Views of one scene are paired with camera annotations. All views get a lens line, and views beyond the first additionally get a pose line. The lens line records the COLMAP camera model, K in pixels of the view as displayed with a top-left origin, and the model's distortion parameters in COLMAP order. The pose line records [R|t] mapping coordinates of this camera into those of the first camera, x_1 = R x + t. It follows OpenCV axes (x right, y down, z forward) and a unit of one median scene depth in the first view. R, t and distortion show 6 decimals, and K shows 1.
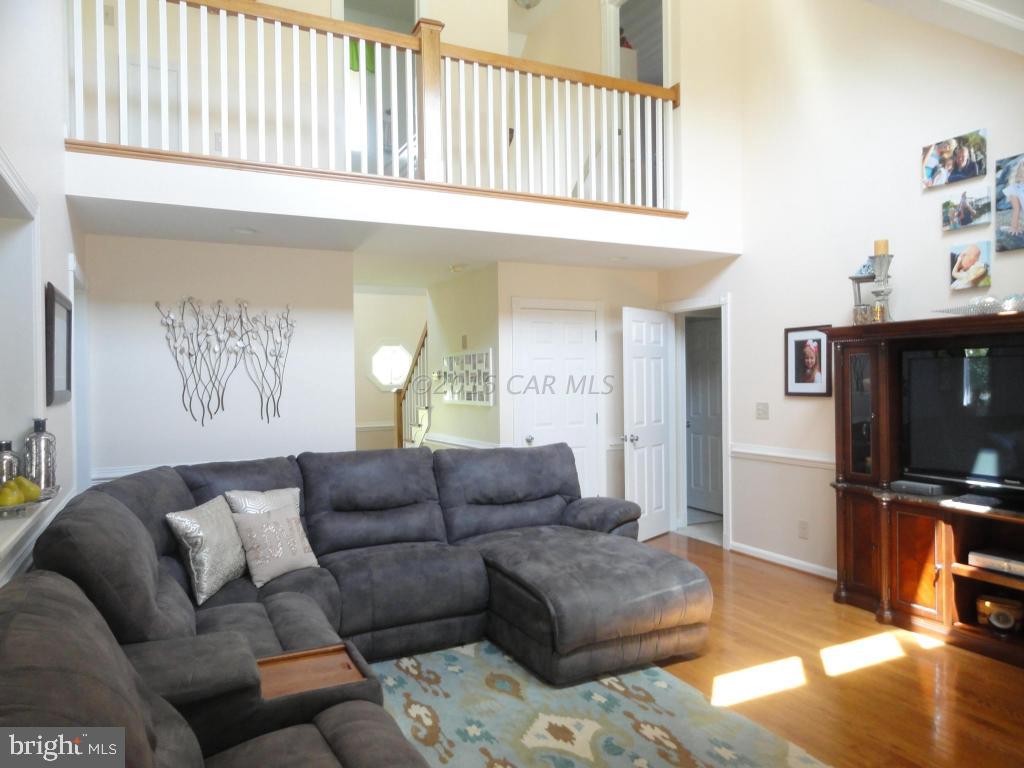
lens RADIAL K [[716.9, 0, 513.0], [0, 716.9, 384.0], [0, 0, 1]] dist [-0.002756, 0.007369]
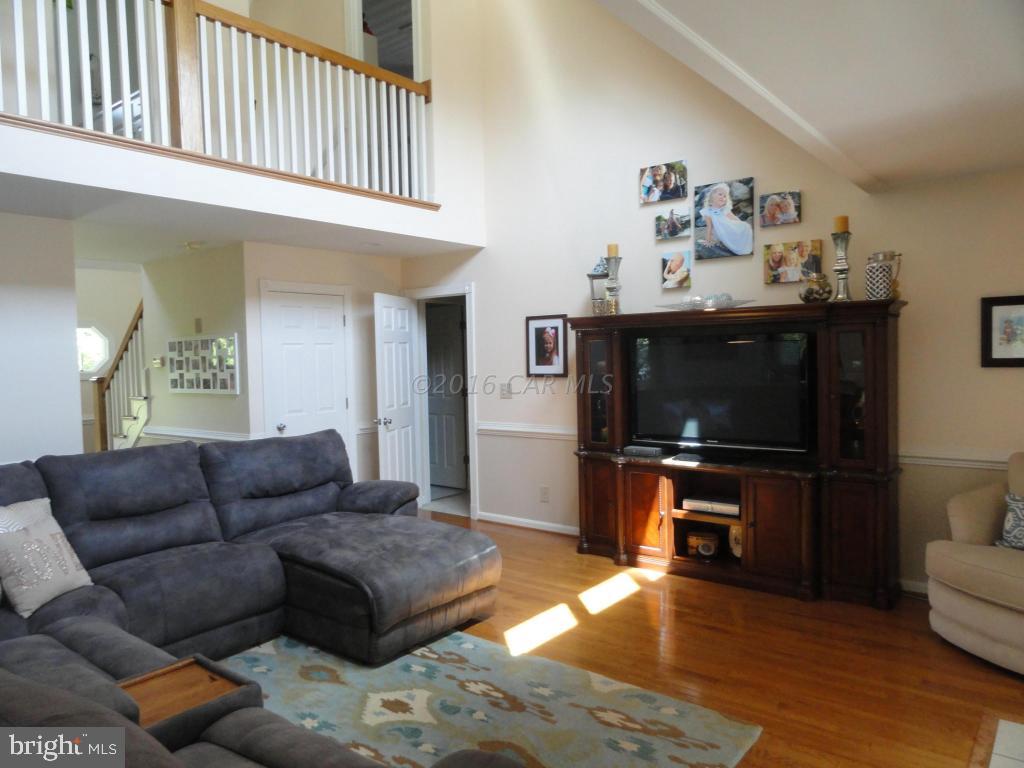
lens RADIAL K [[716.9, 0, 513.0], [0, 716.9, 384.0], [0, 0, 1]] dist [-0.002756, 0.007369]
pose [[0.905734, -0.025023, 0.423106, -0.145170], [0.013717, 0.999463, 0.029746, -0.008022], [-0.423624, -0.021138, 0.905592, -0.005998]]
